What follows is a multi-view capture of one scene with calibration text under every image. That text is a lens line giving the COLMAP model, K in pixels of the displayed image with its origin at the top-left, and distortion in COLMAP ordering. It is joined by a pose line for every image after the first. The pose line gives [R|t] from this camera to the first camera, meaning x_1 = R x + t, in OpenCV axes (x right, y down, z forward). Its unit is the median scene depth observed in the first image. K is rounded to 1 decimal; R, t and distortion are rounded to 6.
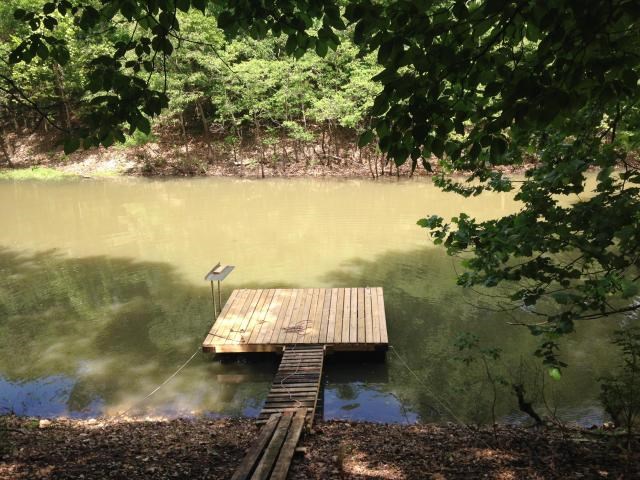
lens RADIAL K [[586.7, 0, 319.5], [0, 586.7, 239.2], [0, 0, 1]] dist [0.079716, -0.060715]
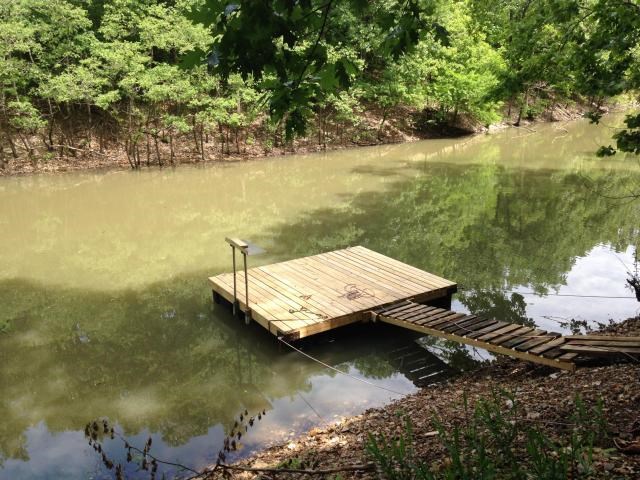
lens RADIAL K [[586.7, 0, 319.2], [0, 586.7, 239.5], [0, 0, 1]] dist [0.079716, -0.060715]
pose [[0.790609, -0.131152, 0.598111, -0.590669], [0.143594, 0.989265, 0.027115, 0.043529], [-0.595247, 0.064447, 0.800954, 0.341787]]
